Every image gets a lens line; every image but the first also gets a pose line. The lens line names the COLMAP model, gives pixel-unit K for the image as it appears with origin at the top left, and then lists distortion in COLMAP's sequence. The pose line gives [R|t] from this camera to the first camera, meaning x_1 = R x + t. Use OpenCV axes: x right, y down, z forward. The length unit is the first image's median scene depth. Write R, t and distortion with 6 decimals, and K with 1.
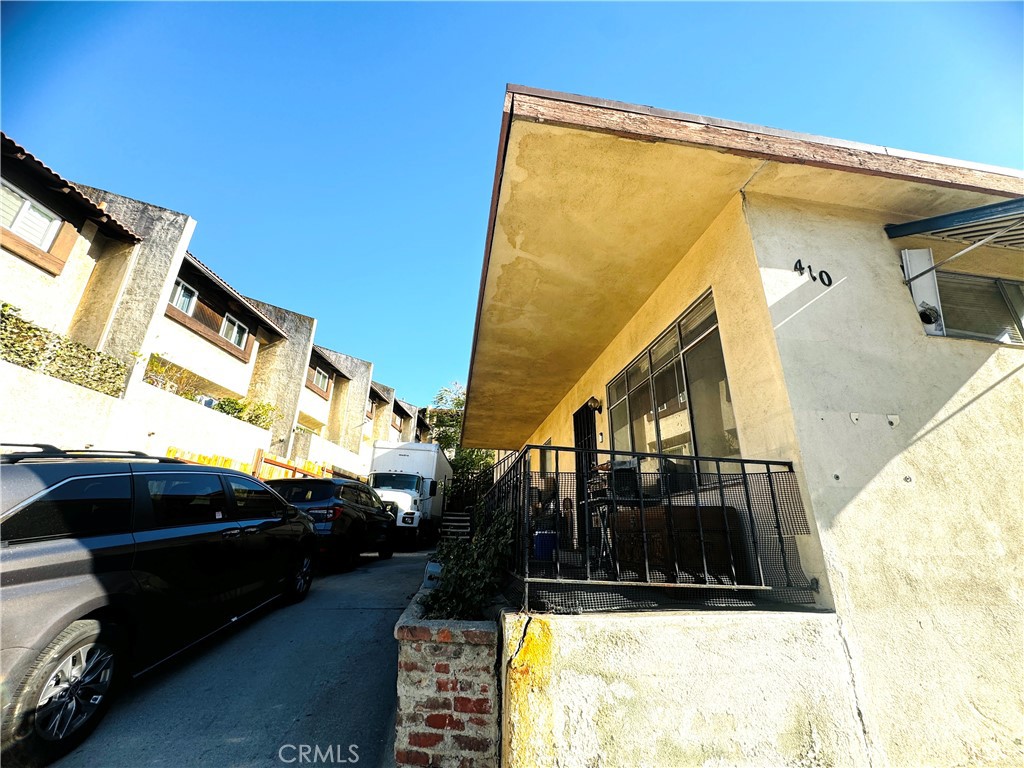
lens RADIAL K [[407.9, 0, 512.0], [0, 407.9, 384.0], [0, 0, 1]] dist [-0.002495, 0.000293]
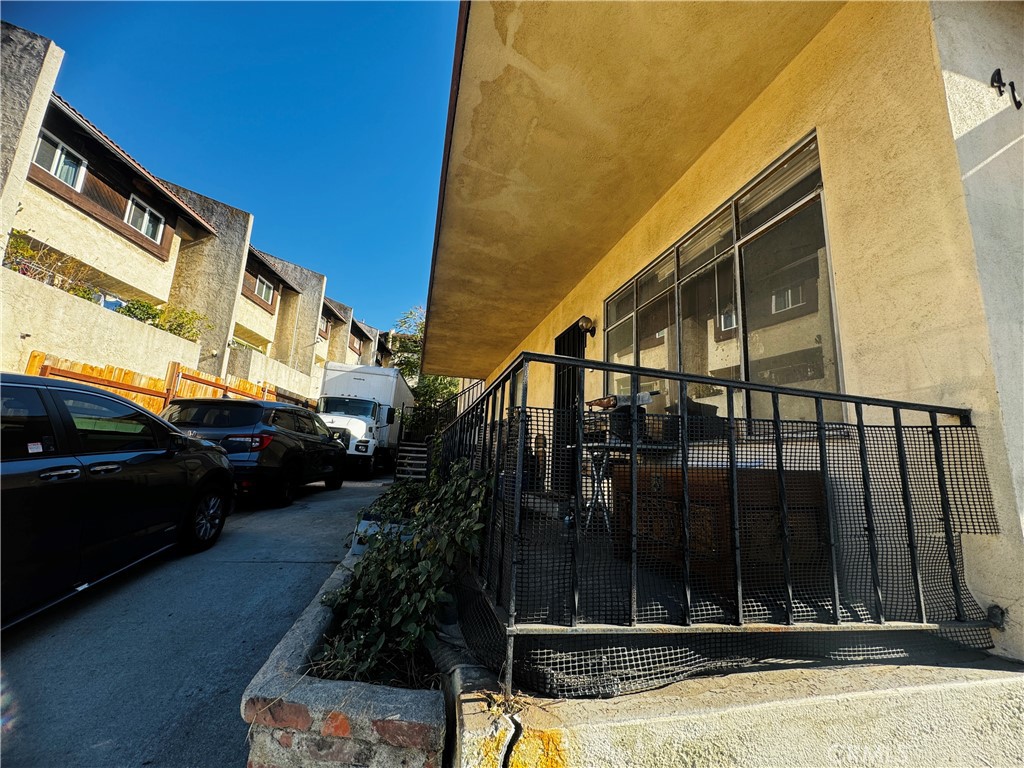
lens RADIAL K [[407.9, 0, 512.0], [0, 407.9, 384.0], [0, 0, 1]] dist [-0.002495, 0.000293]
pose [[0.995106, 0.048242, 0.086232, -0.008708], [-0.061861, 0.984686, 0.162990, 0.058051], [-0.077048, -0.167527, 0.982852, 0.278876]]
